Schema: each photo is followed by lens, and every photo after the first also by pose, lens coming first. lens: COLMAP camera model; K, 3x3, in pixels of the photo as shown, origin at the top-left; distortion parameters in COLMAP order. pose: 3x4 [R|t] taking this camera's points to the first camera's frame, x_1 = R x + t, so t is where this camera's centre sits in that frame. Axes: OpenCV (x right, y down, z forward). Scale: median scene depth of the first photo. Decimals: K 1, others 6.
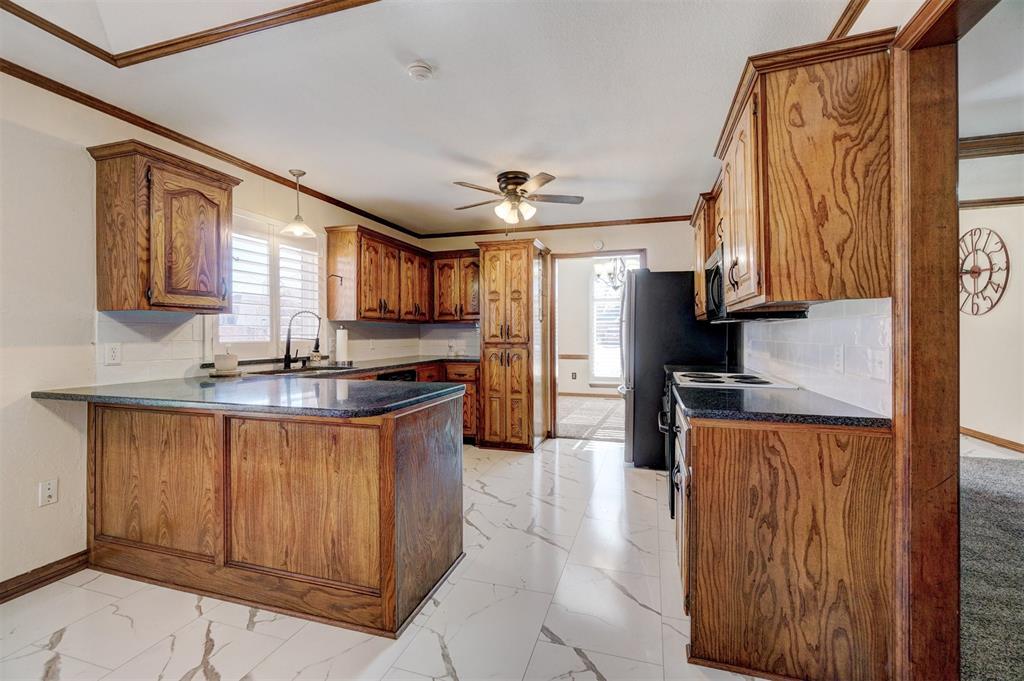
lens RADIAL K [[441.8, 0, 513.5], [0, 441.8, 332.7], [0, 0, 1]] dist [-0.002914, 0.000036]
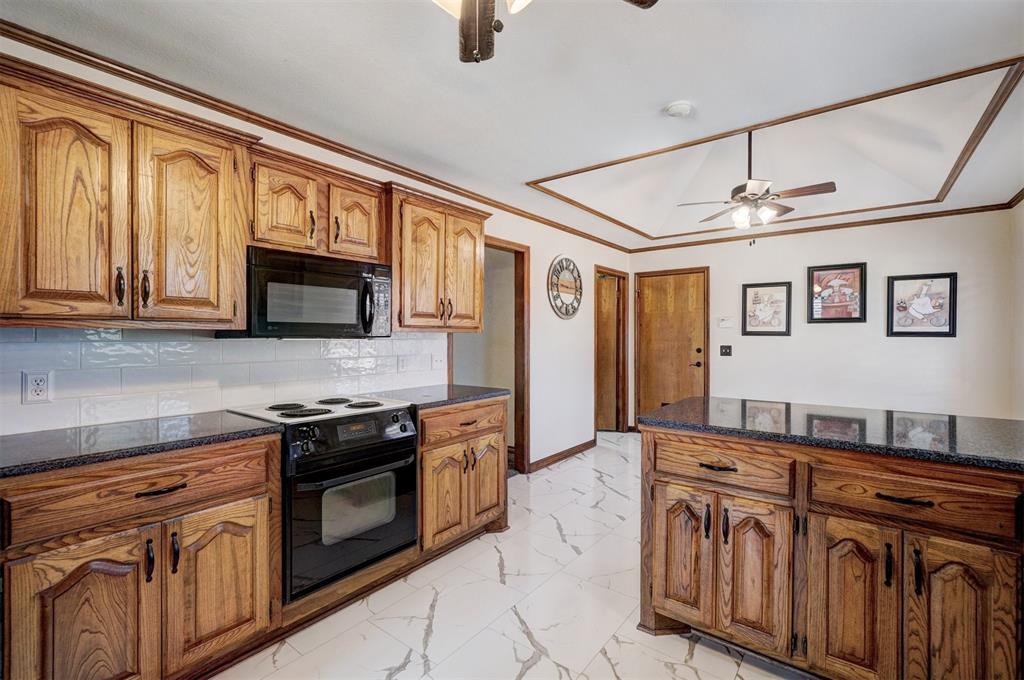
lens RADIAL K [[453.9, 0, 513.3], [0, 453.9, 336.8], [0, 0, 1]] dist [-0.000175, 0.000914]
pose [[-0.936481, 0.002113, 0.350711, -0.112751], [0.001708, 0.999997, -0.001464, -0.018246], [-0.350713, -0.000772, -0.936483, 1.113881]]
